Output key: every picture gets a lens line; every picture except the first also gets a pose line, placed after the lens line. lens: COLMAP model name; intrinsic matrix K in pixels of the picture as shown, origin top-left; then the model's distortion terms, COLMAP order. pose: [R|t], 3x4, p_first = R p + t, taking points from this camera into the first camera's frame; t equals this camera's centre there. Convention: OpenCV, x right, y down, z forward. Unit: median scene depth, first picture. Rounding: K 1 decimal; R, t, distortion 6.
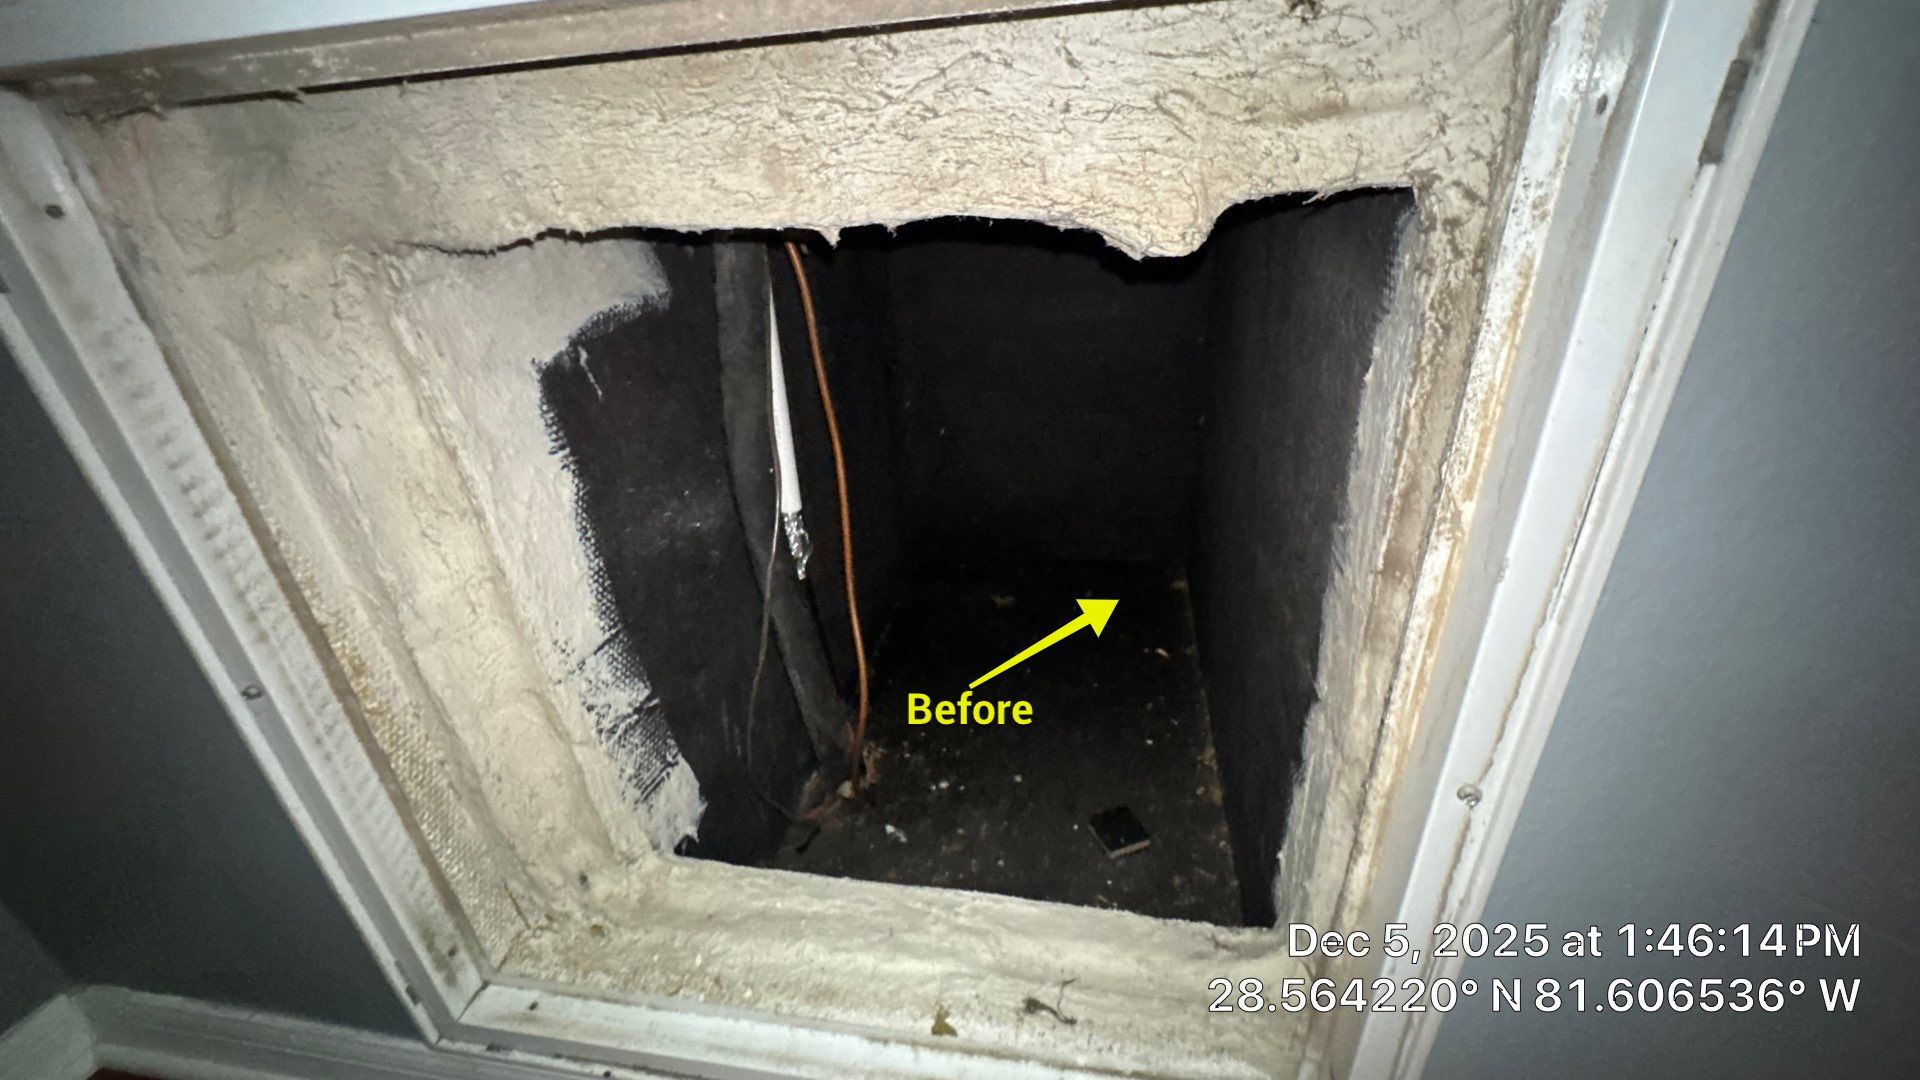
lens RADIAL K [[766.1, 0, 964.1], [0, 766.1, 540.0], [0, 0, 1]] dist [-0.004304, 0.000518]
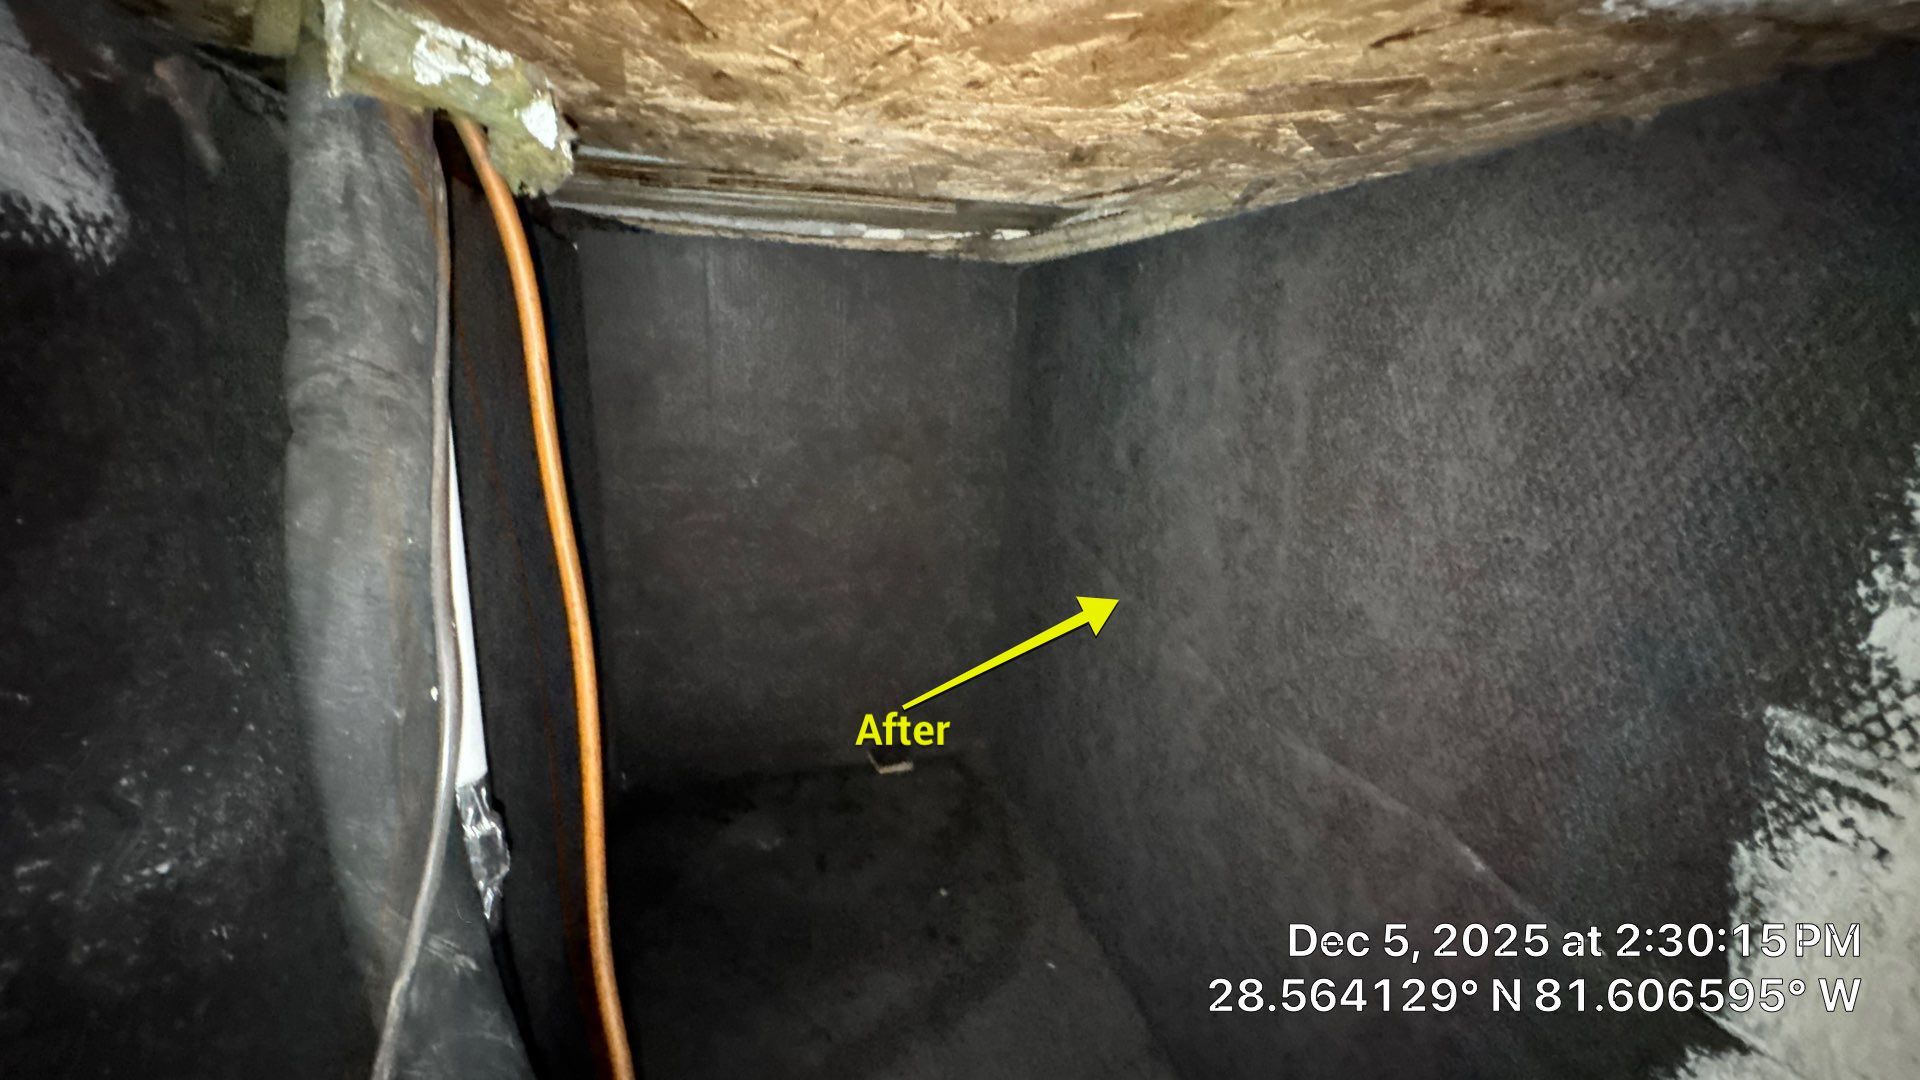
lens RADIAL K [[766.1, 0, 957.6], [0, 766.1, 541.1], [0, 0, 1]] dist [-0.004304, 0.000518]
pose [[0.898580, -0.006548, 0.438760, -0.213966], [0.103944, 0.974607, -0.198334, -0.072288], [-0.426320, 0.223825, 0.876444, 0.624100]]
